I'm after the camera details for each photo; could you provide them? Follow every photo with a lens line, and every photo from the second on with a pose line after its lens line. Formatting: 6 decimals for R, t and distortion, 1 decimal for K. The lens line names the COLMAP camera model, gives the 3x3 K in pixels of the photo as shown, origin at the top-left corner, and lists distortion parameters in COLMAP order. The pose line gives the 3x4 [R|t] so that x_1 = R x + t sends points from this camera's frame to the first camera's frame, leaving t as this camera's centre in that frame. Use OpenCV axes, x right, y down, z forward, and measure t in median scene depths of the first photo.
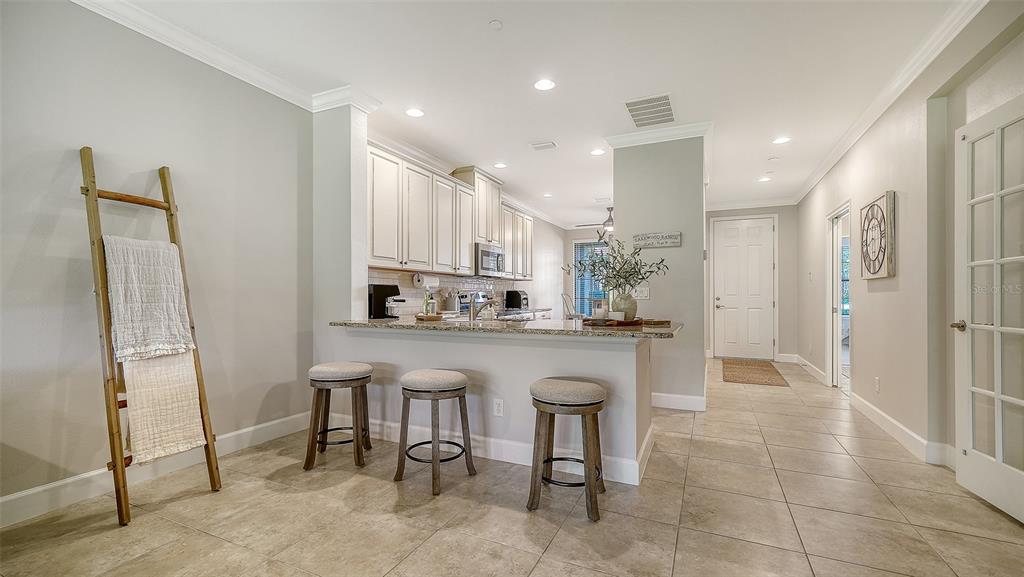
lens RADIAL K [[438.1, 0, 506.7], [0, 438.1, 295.1], [0, 0, 1]] dist [-0.000131, -0.000009]
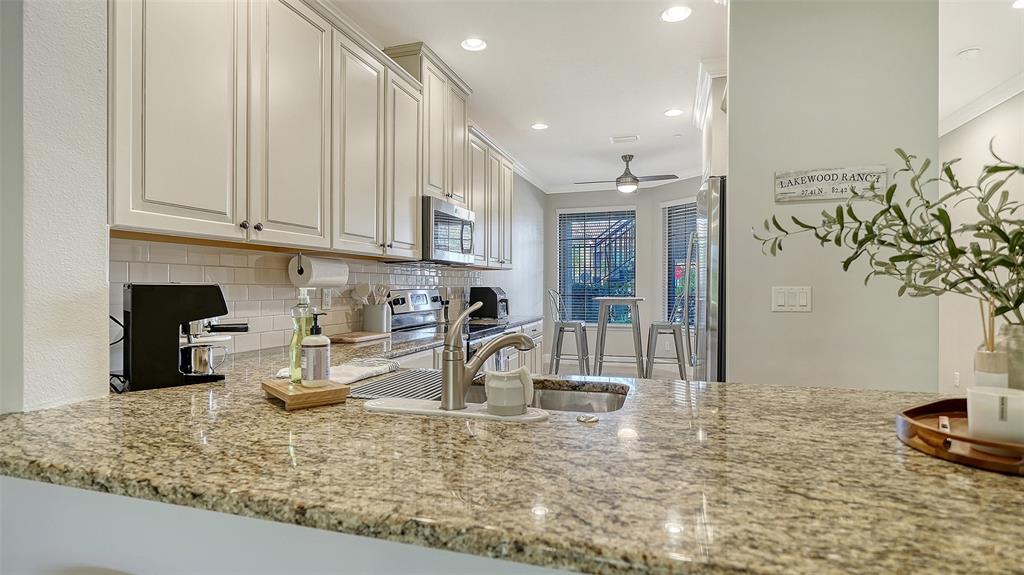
lens RADIAL K [[524.2, 0, 508.7], [0, 524.2, 282.8], [0, 0, 1]] dist [-0.001276, -0.000202]
pose [[0.991401, -0.001060, 0.130855, -0.054270], [0.001678, 0.999988, -0.004613, -0.016040], [-0.130849, 0.004793, 0.991391, 0.396696]]
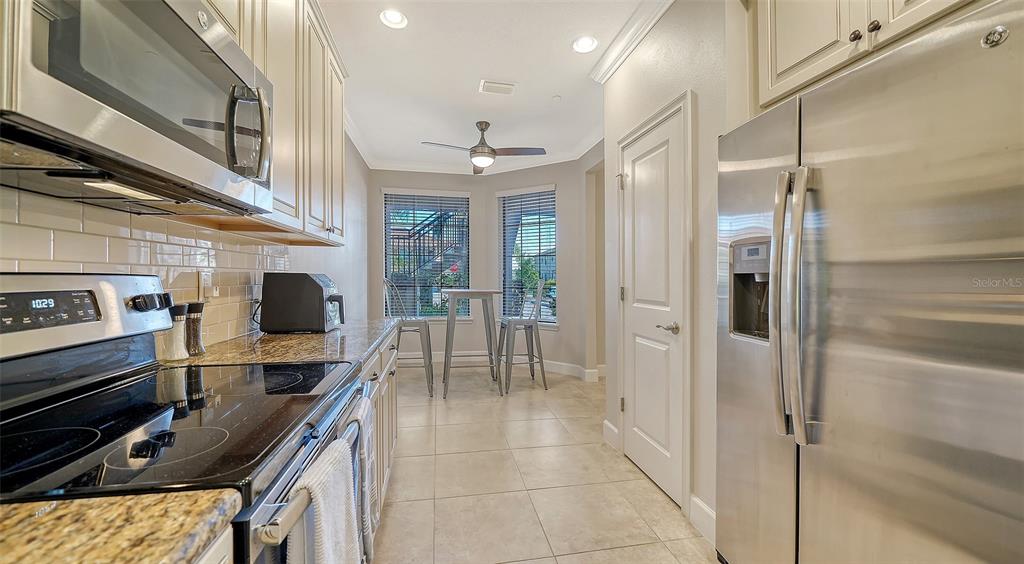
lens RADIAL K [[381.3, 0, 512.0], [0, 381.3, 282.0], [0, 0, 1]] dist [-0.000819, -0.000095]
pose [[0.805729, 0.000368, 0.592284, -0.023285], [-0.007976, 0.999916, 0.010229, -0.010196], [-0.592230, -0.012966, 0.805664, 0.892646]]
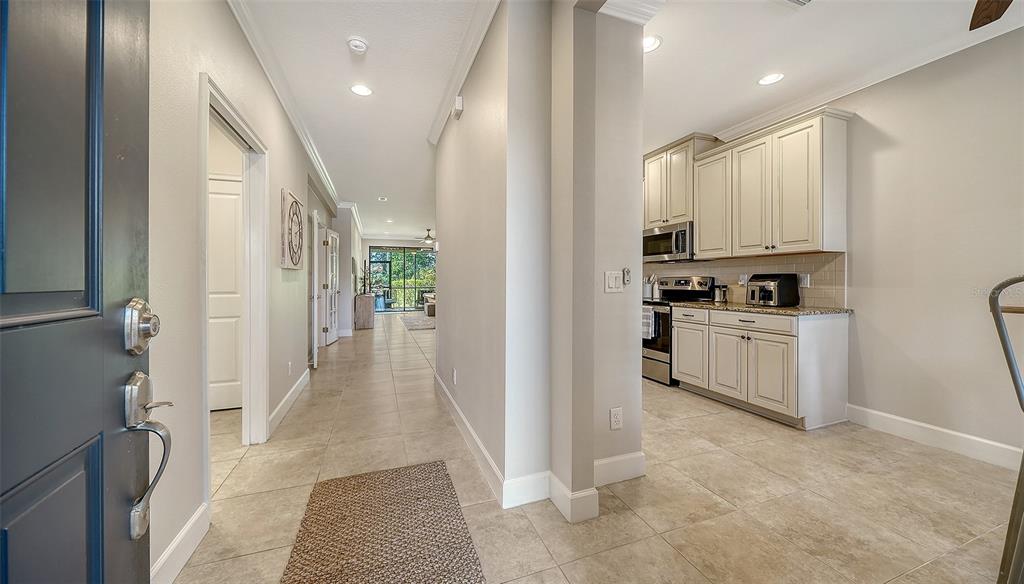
lens RADIAL K [[373.6, 0, 509.9], [0, 373.6, 280.3], [0, 0, 1]] dist [0.001064, 0.000037]
pose [[-0.710324, 0.005115, -0.703857, 0.781541], [0.006860, 0.999976, 0.000344, -0.005782], [0.703842, -0.004584, -0.710342, 1.431891]]
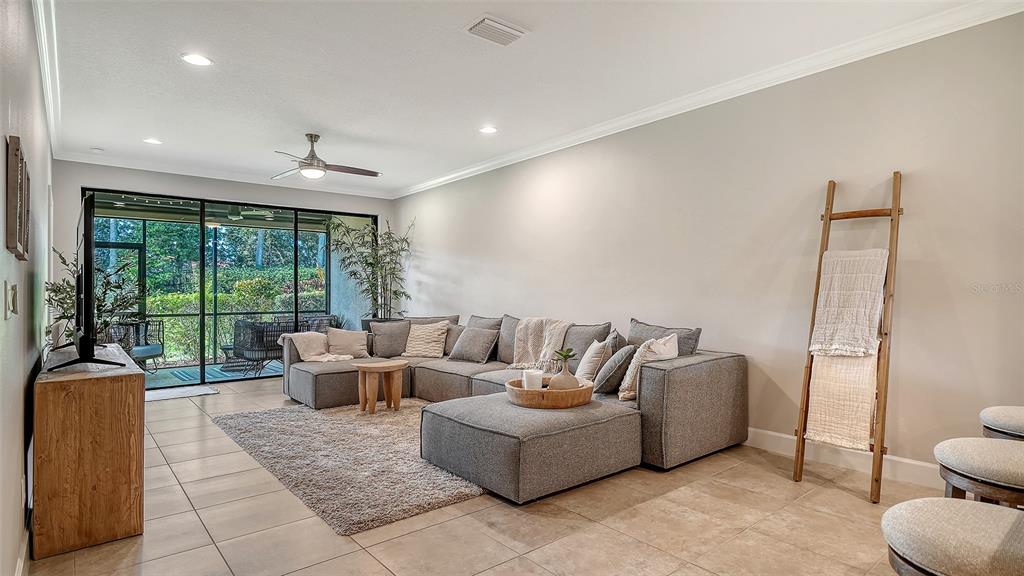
lens RADIAL K [[538.6, 0, 512.0], [0, 538.6, 288.0], [0, 0, 1]] dist [0.001674, 0.000281]
pose [[-0.431026, -0.009124, -0.902293, 0.346337], [0.004642, 0.999913, -0.012329, -0.008446], [0.902328, -0.009503, -0.430946, 0.357485]]
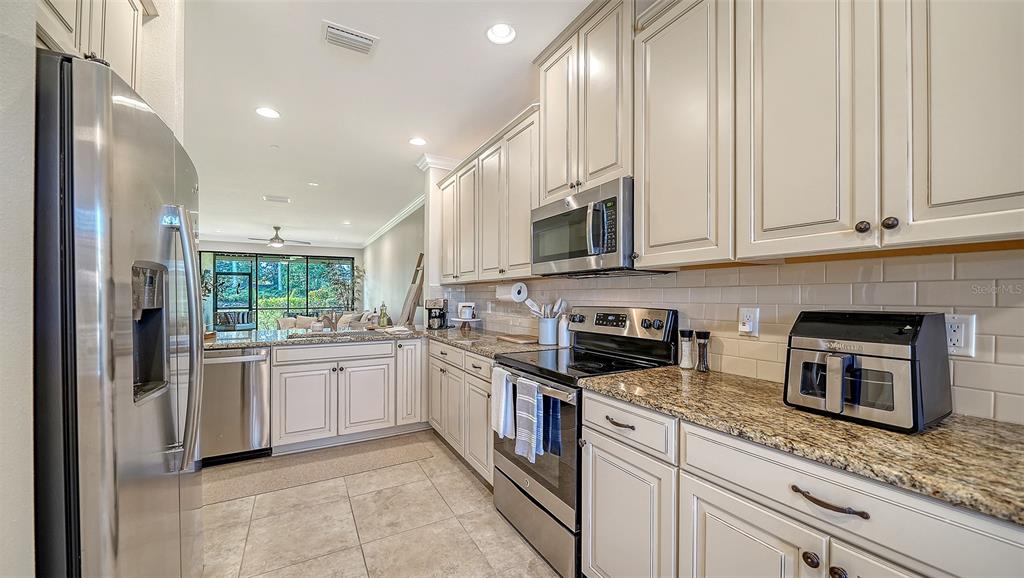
lens RADIAL K [[383.4, 0, 516.9], [0, 383.4, 294.9], [0, 0, 1]] dist [-0.001467, -0.000056]
pose [[-0.582324, -0.002619, -0.812953, 0.305295], [0.001209, 0.999991, -0.004088, -0.022032], [0.812956, -0.003363, -0.582315, 1.264768]]
